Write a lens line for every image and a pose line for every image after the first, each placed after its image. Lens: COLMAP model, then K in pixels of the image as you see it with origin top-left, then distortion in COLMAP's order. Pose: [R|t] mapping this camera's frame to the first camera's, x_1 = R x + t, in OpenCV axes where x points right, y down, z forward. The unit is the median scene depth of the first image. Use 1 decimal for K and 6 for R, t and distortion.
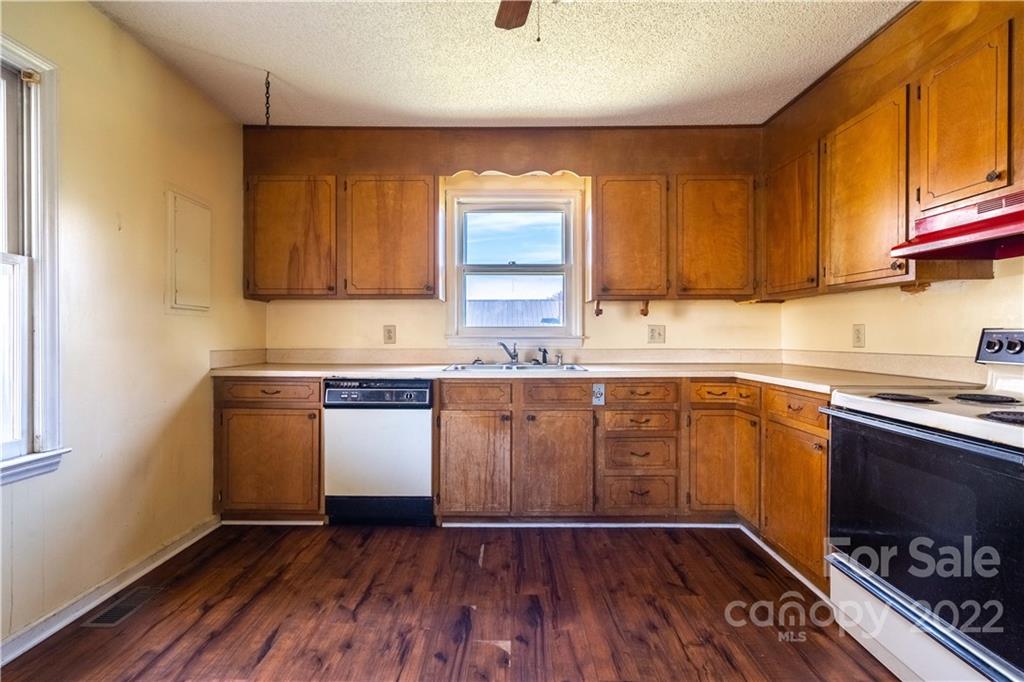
lens RADIAL K [[470.1, 0, 509.9], [0, 470.1, 337.8], [0, 0, 1]] dist [-0.007948, 0.003105]
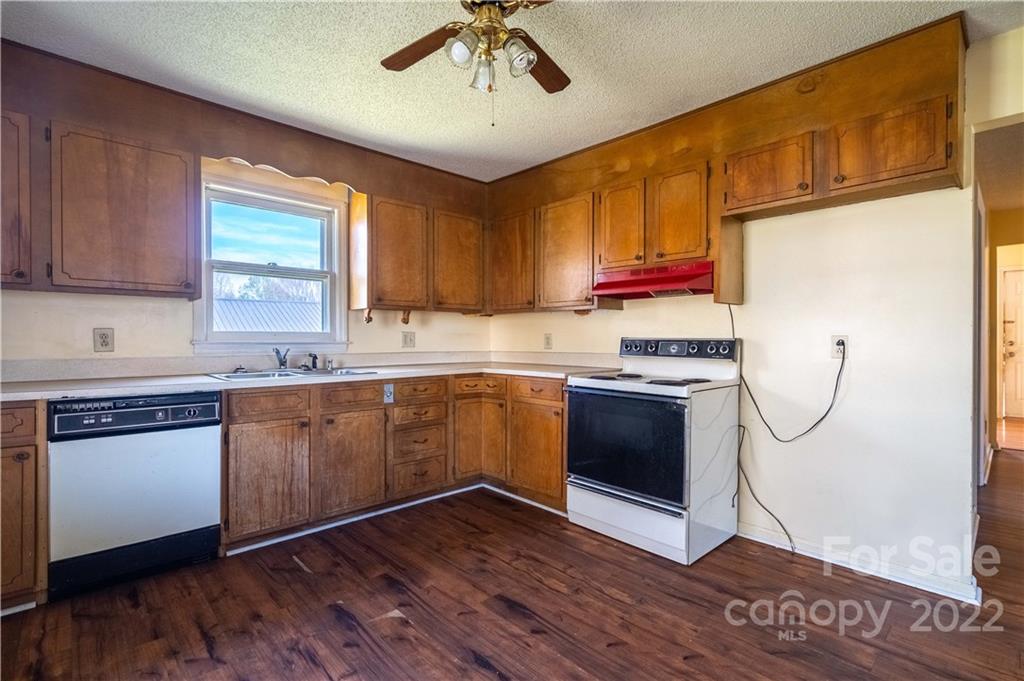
lens RADIAL K [[470.1, 0, 503.4], [0, 470.1, 343.5], [0, 0, 1]] dist [-0.007948, 0.003105]
pose [[0.728616, -0.004432, 0.684908, -0.381209], [0.002119, 0.999989, 0.004216, -0.003552], [-0.684919, -0.001621, 0.728617, -0.006416]]
